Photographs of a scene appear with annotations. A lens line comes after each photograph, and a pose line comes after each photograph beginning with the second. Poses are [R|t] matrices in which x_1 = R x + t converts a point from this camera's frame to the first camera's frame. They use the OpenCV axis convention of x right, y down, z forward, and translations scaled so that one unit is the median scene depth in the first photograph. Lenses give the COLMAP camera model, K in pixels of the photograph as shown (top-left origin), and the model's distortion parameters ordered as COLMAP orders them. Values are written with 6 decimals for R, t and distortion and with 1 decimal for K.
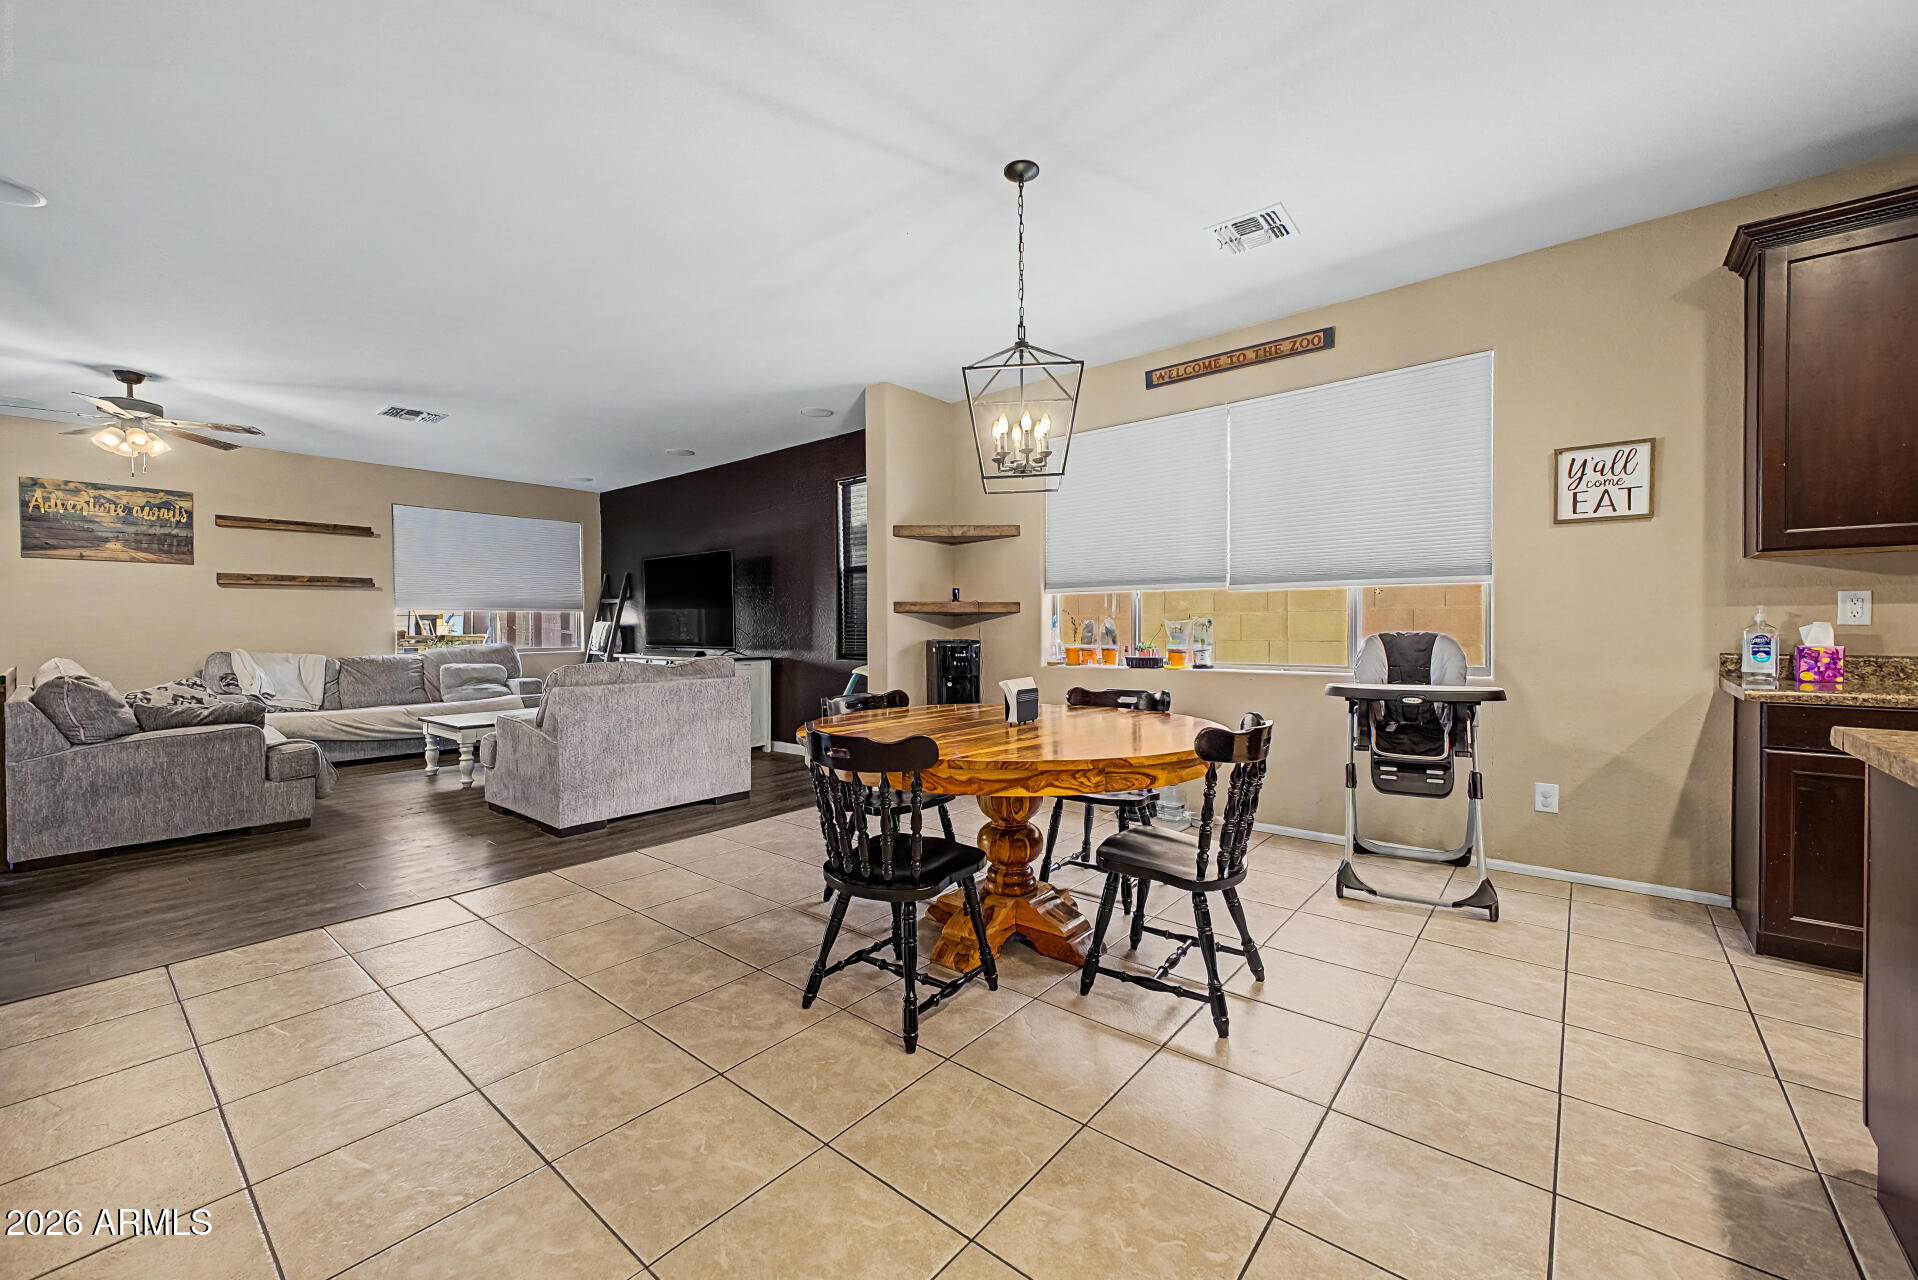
lens RADIAL K [[756.6, 0, 960.8], [0, 756.6, 632.9], [0, 0, 1]] dist [0.012518, -0.002371]
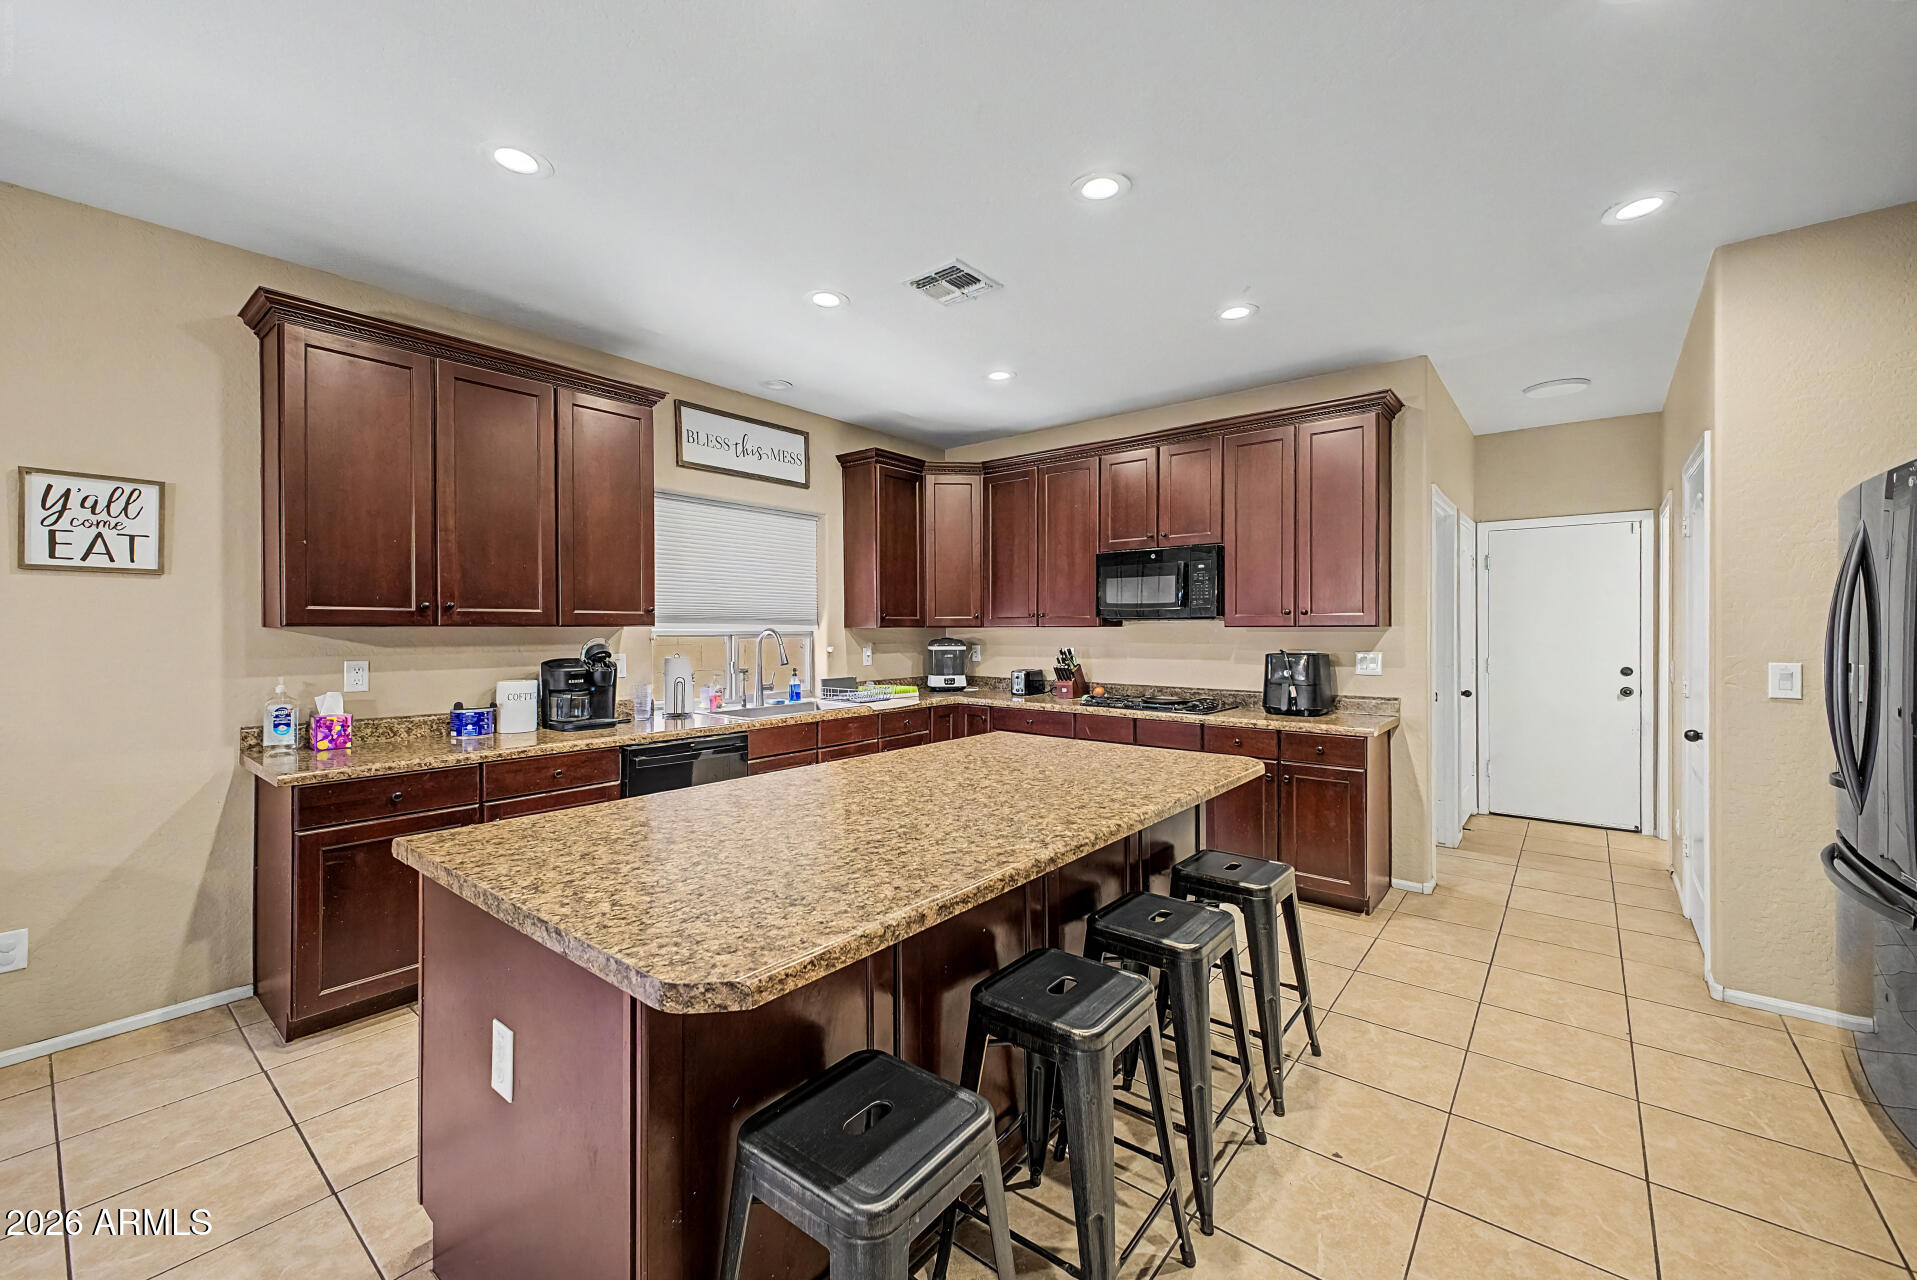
lens RADIAL K [[756.3, 0, 958.4], [0, 756.3, 632.4], [0, 0, 1]] dist [0.012518, -0.002371]
pose [[-0.010495, 0.002441, 0.999942, 0.042484], [0.007744, 0.999967, -0.002360, -0.075378], [-0.999915, 0.007719, -0.010514, 0.117144]]
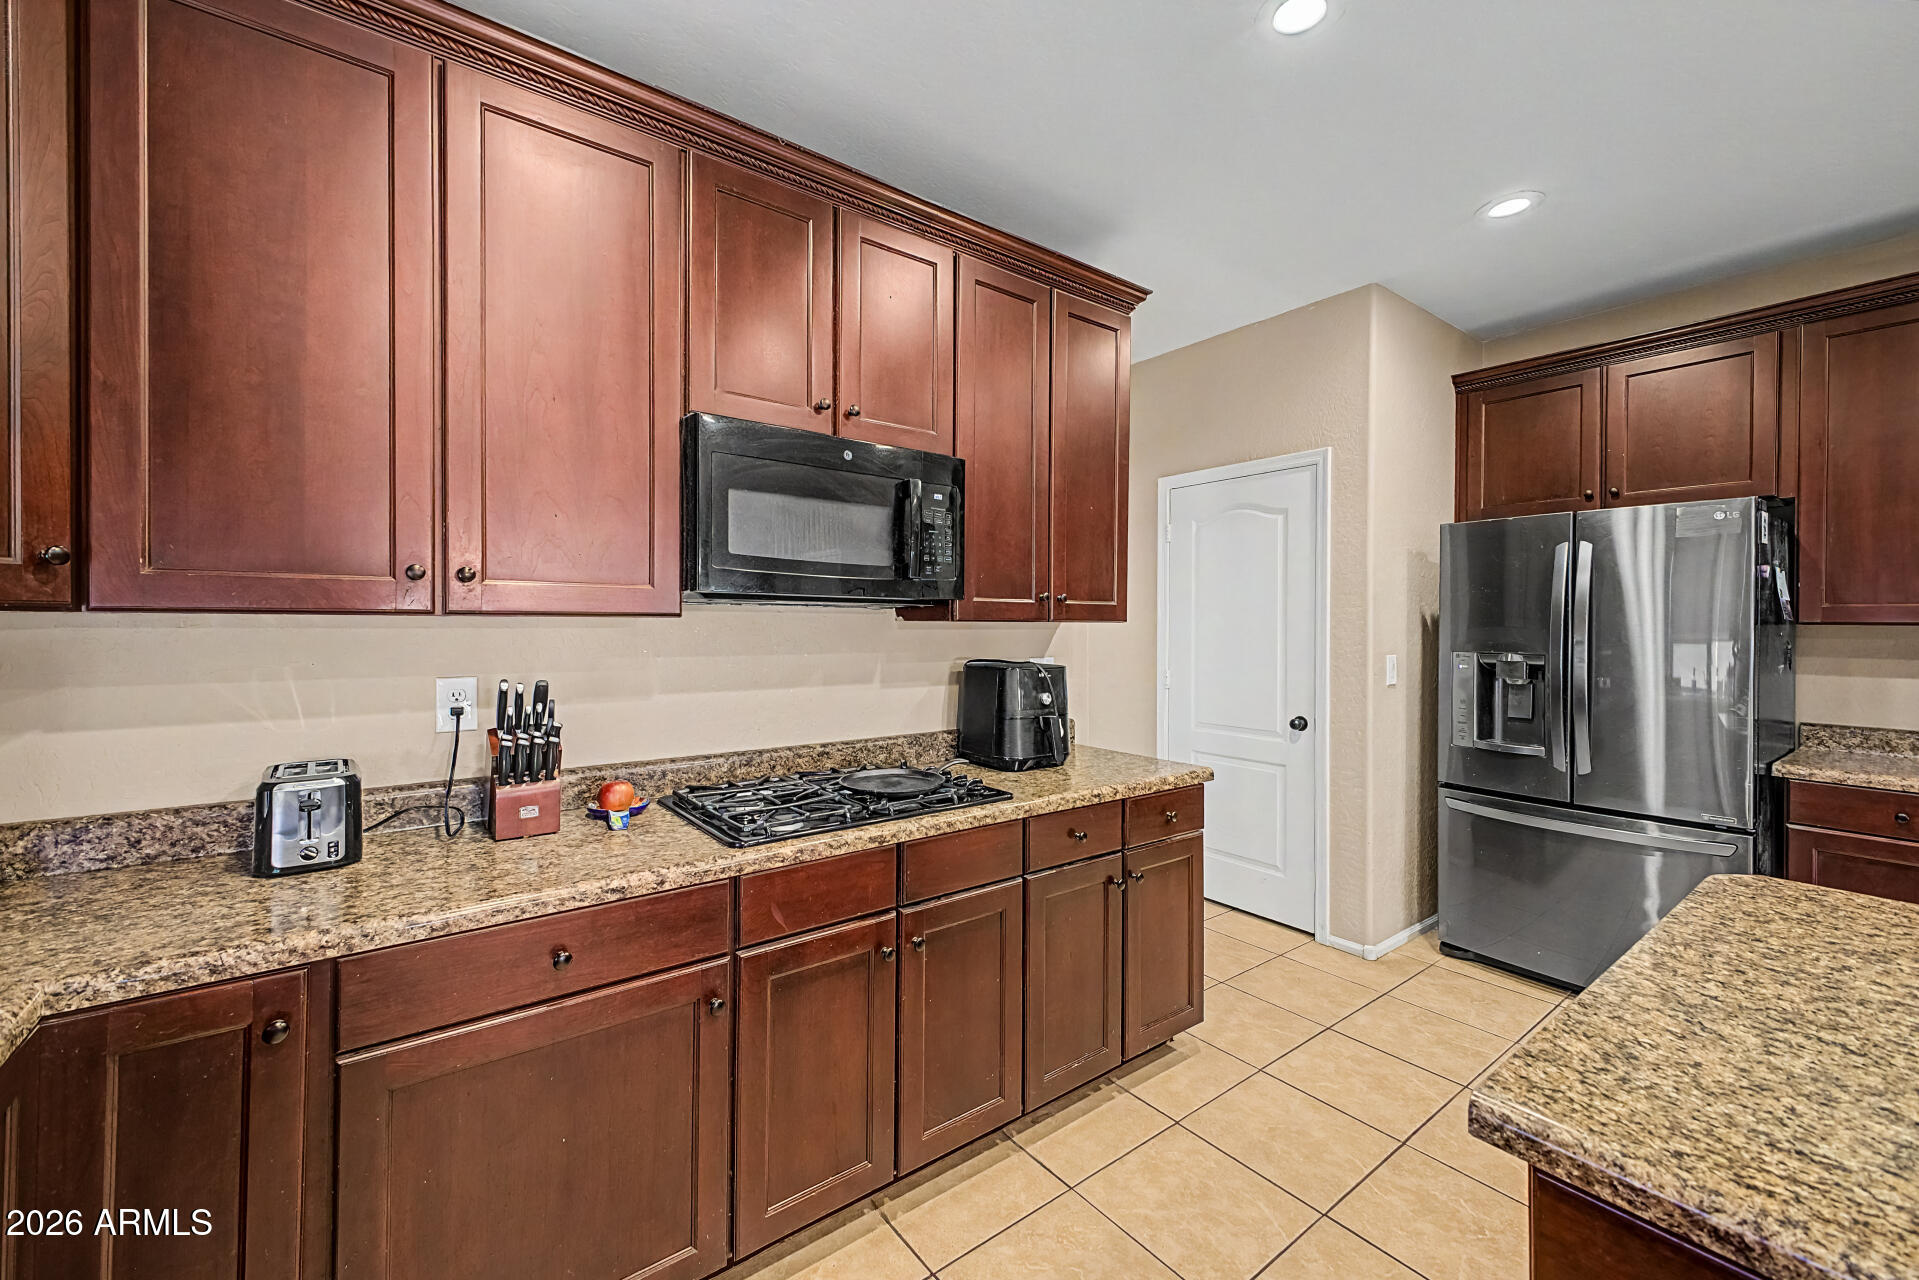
lens RADIAL K [[757.0, 0, 954.5], [0, 757.0, 622.6], [0, 0, 1]] dist [0.012518, -0.002371]
pose [[-0.978702, 0.003931, 0.205247, 1.193476], [0.004738, 0.999983, 0.003436, -0.083859], [-0.205229, 0.004336, -0.978704, 0.317366]]
